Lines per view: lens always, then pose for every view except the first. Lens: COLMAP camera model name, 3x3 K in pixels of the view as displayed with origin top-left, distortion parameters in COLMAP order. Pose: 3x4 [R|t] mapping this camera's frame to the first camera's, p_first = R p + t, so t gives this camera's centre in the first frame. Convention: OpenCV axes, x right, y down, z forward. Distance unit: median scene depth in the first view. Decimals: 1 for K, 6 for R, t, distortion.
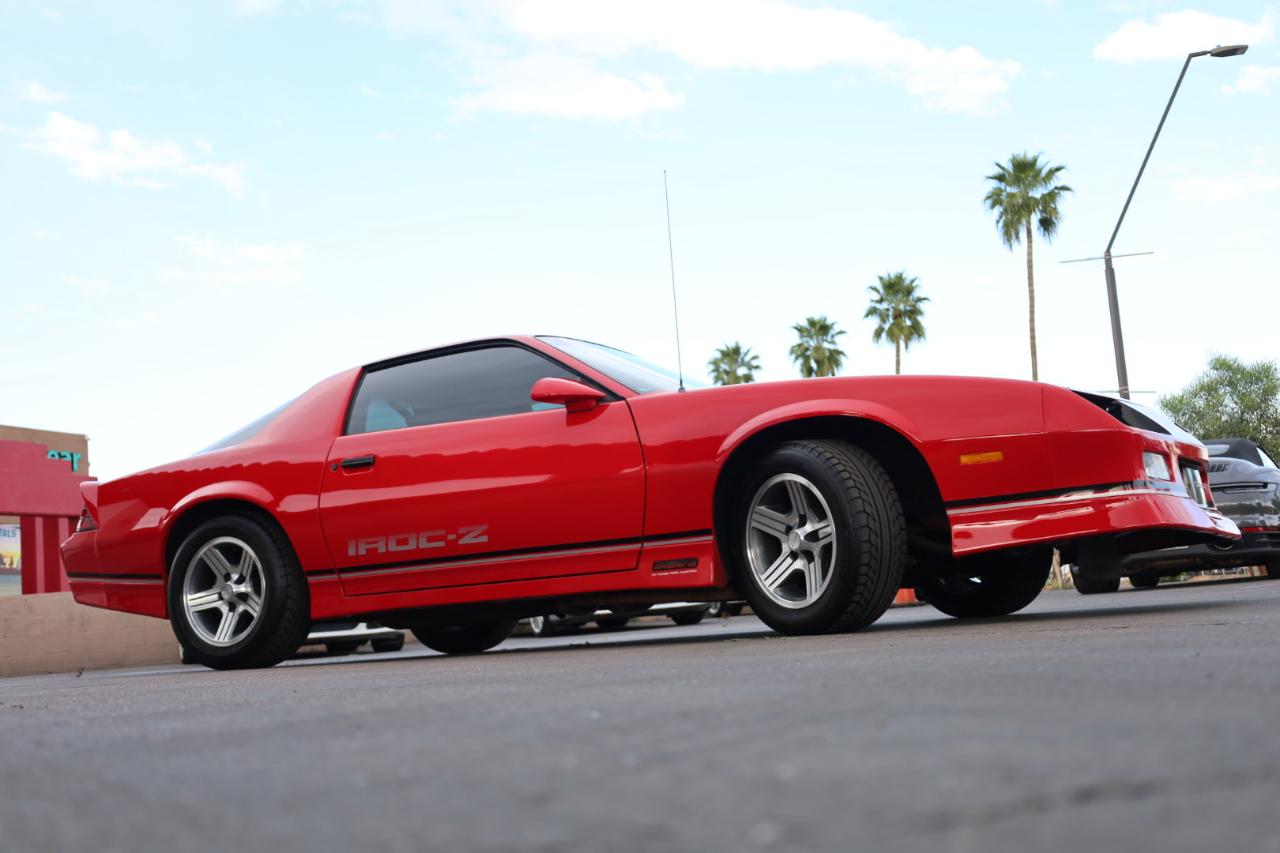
lens RADIAL K [[1424.9, 0, 640.0], [0, 1424.9, 426.5], [0, 0, 1]] dist [-0.021754, -0.001014]
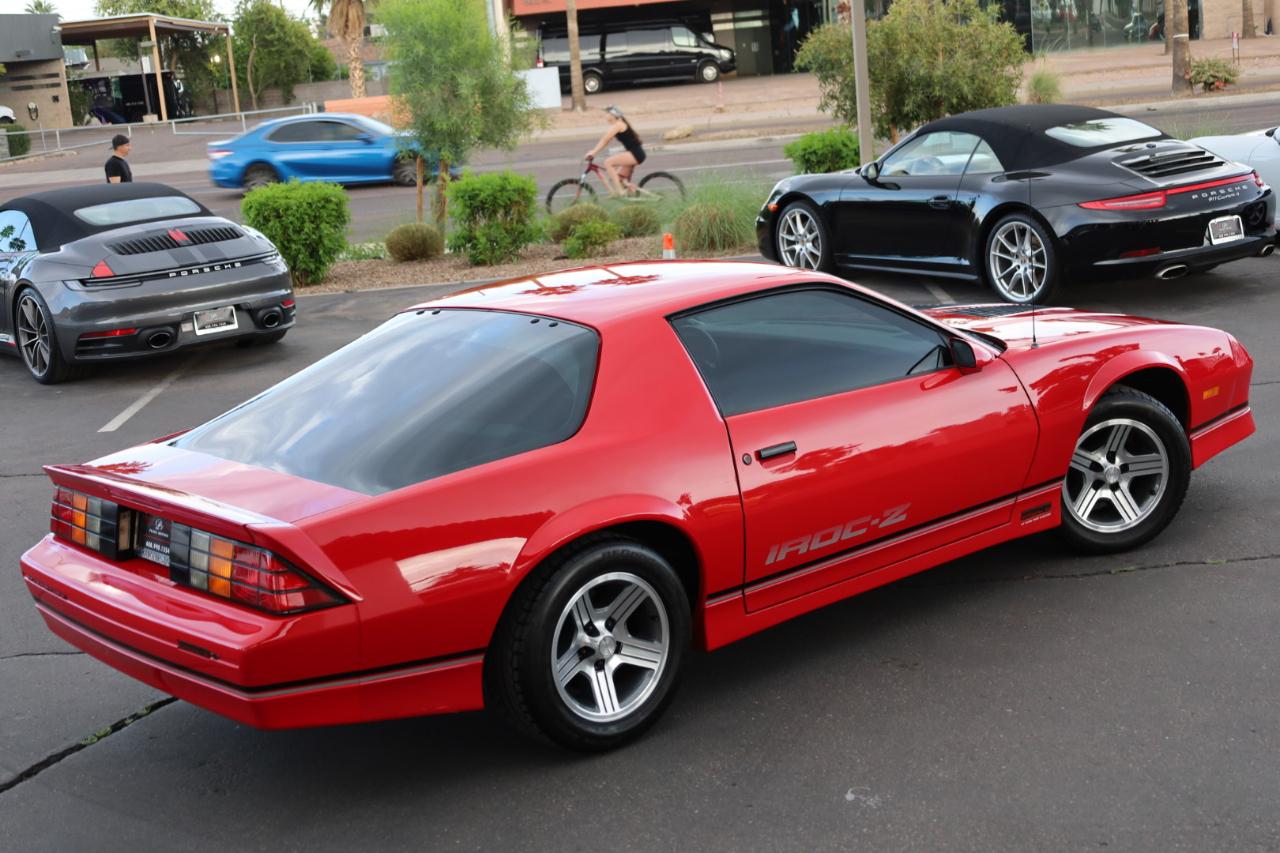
lens RADIAL K [[1829.4, 0, 642.4], [0, 1829.4, 420.9], [0, 0, 1]] dist [0.013299, 0.064510]
pose [[0.379705, -0.145531, 0.913589, -1.123187], [-0.068879, 0.980360, 0.184795, -0.170785], [-0.922540, -0.133094, 0.362224, 0.664880]]
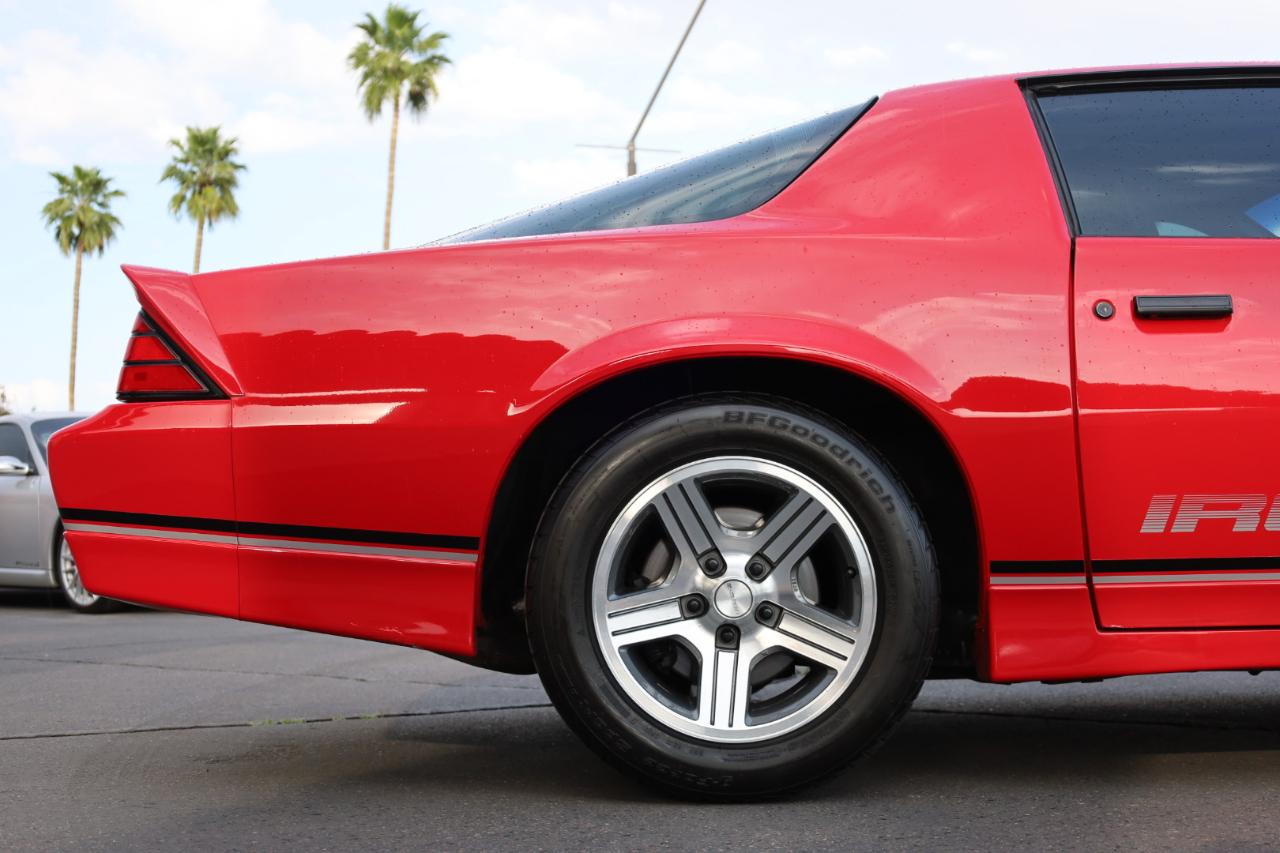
lens RADIAL K [[1704.2, 0, 640.0], [0, 1704.2, 426.5], [0, 0, 1]] dist [0.011216, 0.047362]
pose [[0.873821, 0.084796, 0.478796, -0.540032], [-0.110128, 0.993602, 0.025019, 0.061139], [-0.473611, -0.074591, 0.877570, 0.613195]]
